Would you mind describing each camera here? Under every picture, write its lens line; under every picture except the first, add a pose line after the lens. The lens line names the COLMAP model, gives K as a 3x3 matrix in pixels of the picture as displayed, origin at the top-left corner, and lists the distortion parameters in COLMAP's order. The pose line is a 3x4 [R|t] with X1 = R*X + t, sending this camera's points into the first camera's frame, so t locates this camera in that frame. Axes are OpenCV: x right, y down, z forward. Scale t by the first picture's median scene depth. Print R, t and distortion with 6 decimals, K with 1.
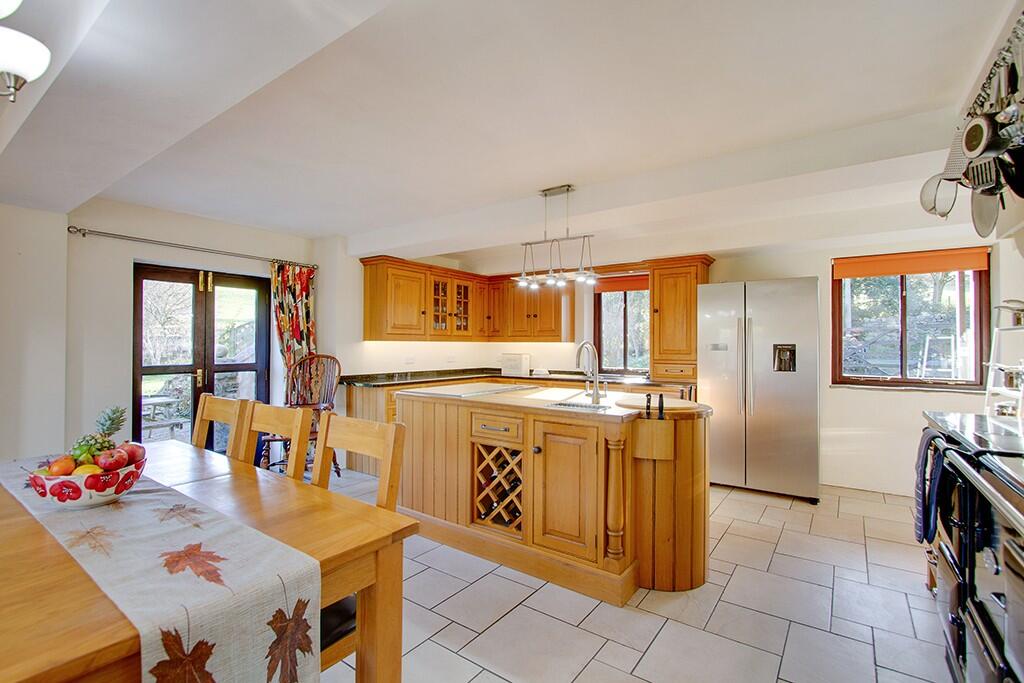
lens RADIAL K [[472.1, 0, 507.7], [0, 472.1, 340.4], [0, 0, 1]] dist [-0.023420, -0.000173]
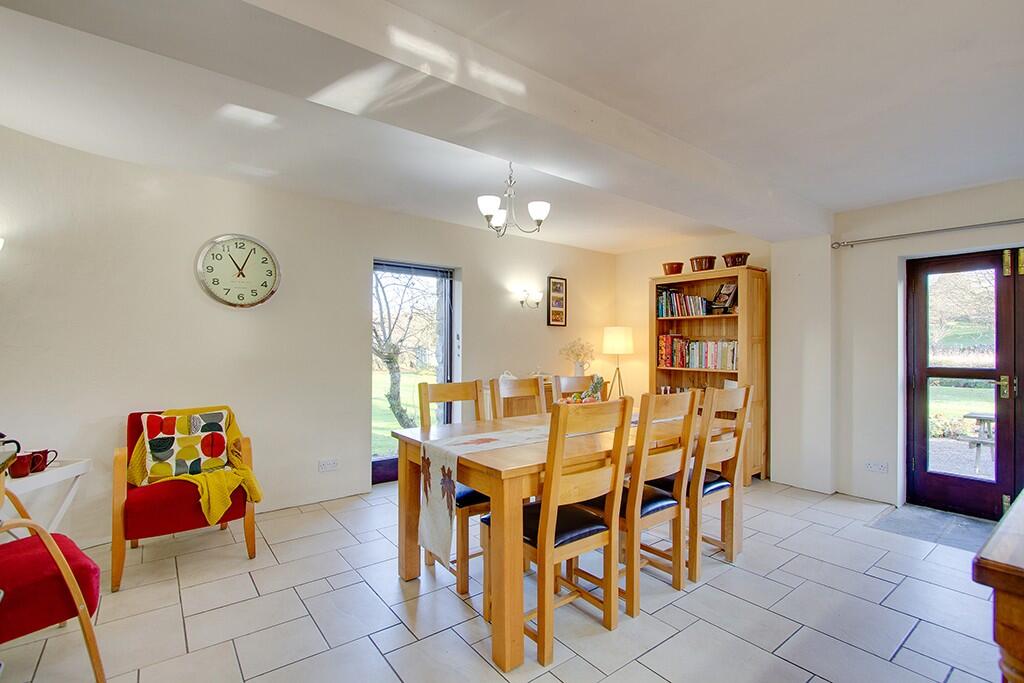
lens RADIAL K [[472.1, 0, 507.3], [0, 472.1, 342.2], [0, 0, 1]] dist [-0.023420, -0.000173]
pose [[-0.301830, -0.008032, -0.953328, 0.364071], [0.002607, 0.999954, -0.009251, 0.011576], [0.953358, -0.005278, -0.301795, 0.483315]]
